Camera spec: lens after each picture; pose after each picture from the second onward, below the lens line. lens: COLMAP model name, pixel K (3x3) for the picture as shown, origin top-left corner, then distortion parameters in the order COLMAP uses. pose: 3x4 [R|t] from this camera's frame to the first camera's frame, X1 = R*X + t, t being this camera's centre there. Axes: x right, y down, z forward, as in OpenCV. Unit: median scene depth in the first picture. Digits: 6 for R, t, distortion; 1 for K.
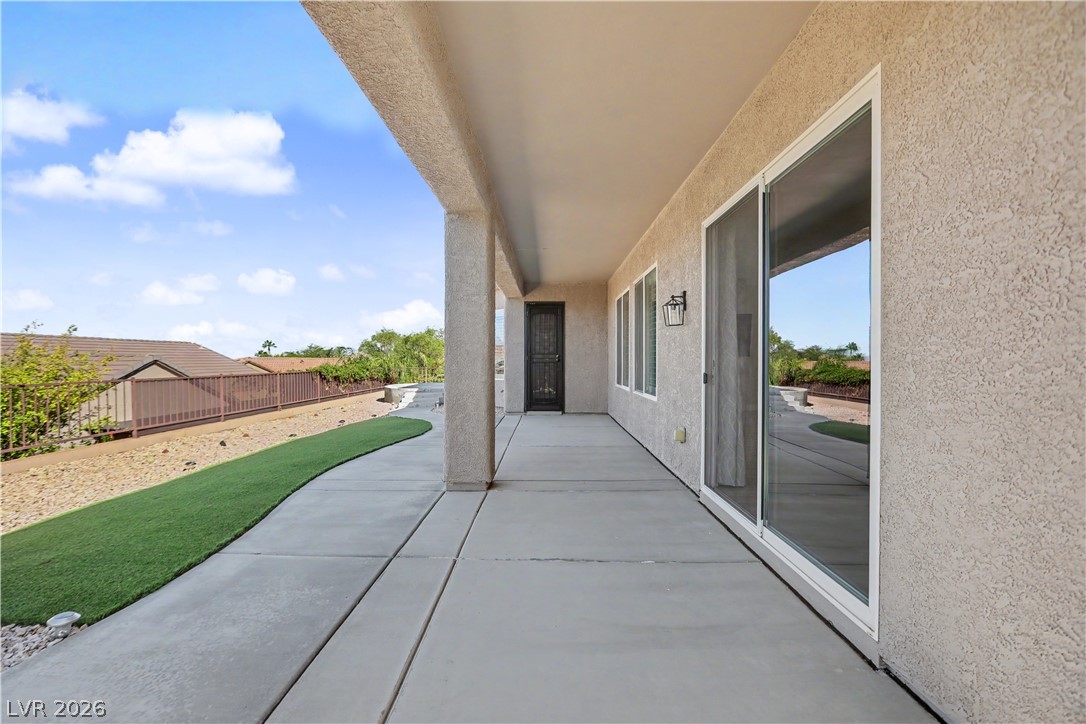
lens RADIAL K [[487.7, 0, 541.6], [0, 487.7, 360.8], [0, 0, 1]] dist [-0.010280, 0.005191]
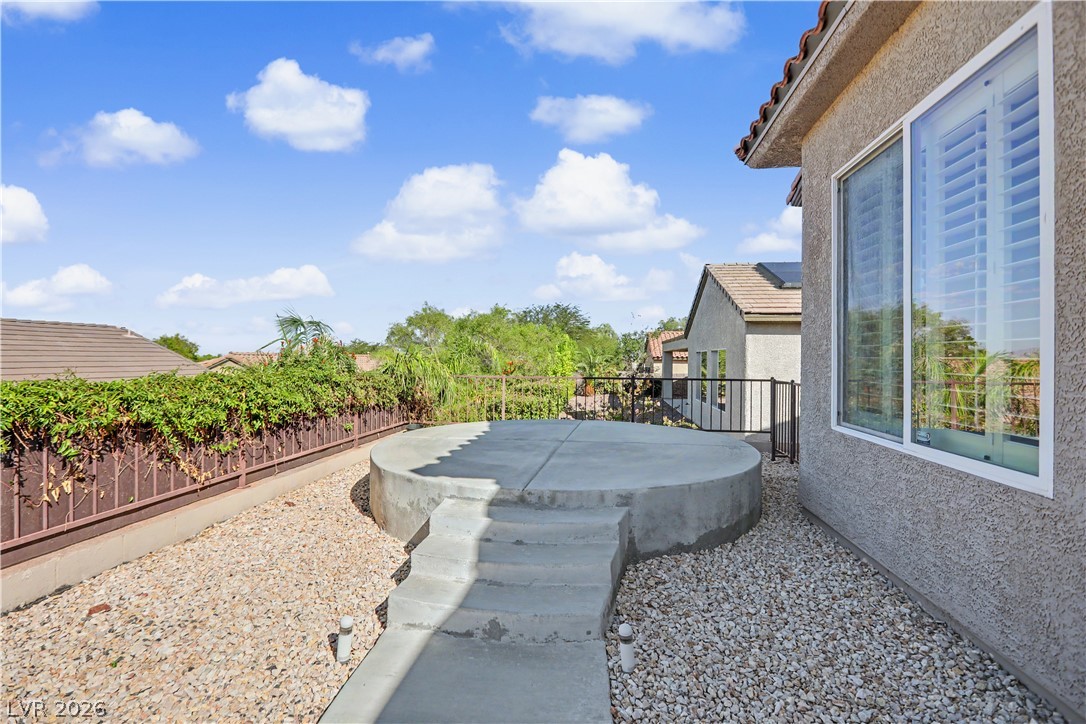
lens RADIAL K [[487.7, 0, 541.6], [0, 487.7, 360.8], [0, 0, 1]] dist [-0.010280, 0.005191]
pose [[0.993279, 0.005919, -0.115589, -0.645875], [-0.005851, 0.999982, 0.000929, 0.008569], [0.115593, -0.000246, 0.993297, 2.432710]]
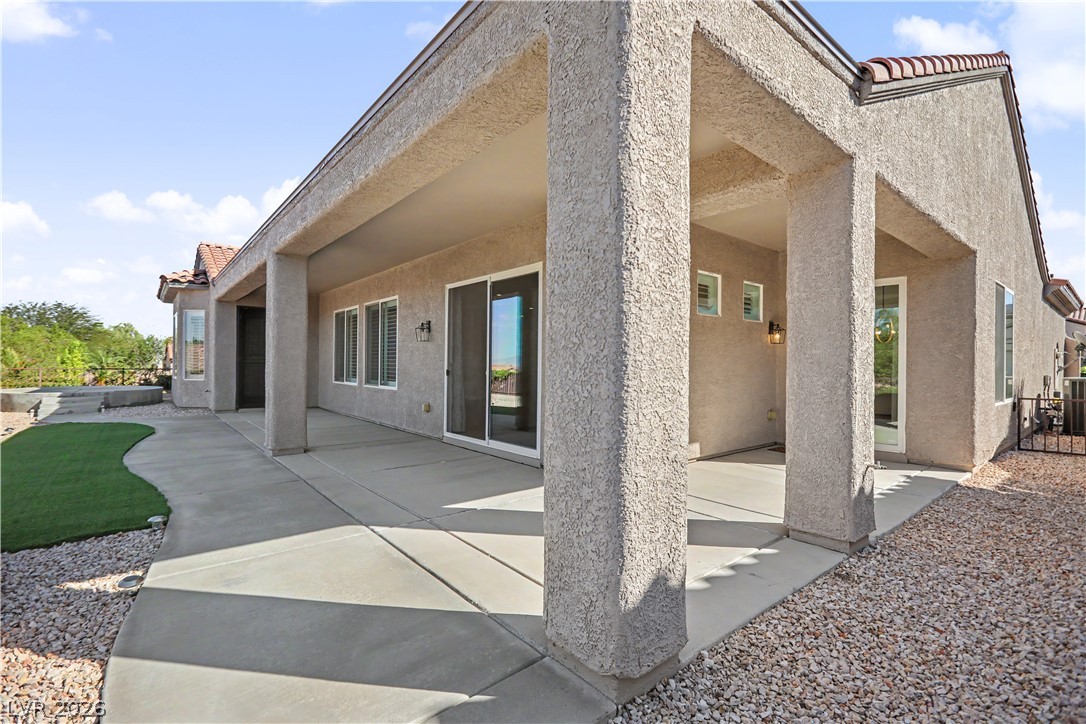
lens RADIAL K [[475.3, 0, 543.0], [0, 475.3, 362.0], [0, 0, 1]] dist [-0.000581, 0.000264]
pose [[0.747992, 0.010027, 0.663631, -0.551799], [-0.008435, 0.999949, -0.005602, 0.003864], [-0.663654, -0.001407, 0.748039, -0.529845]]
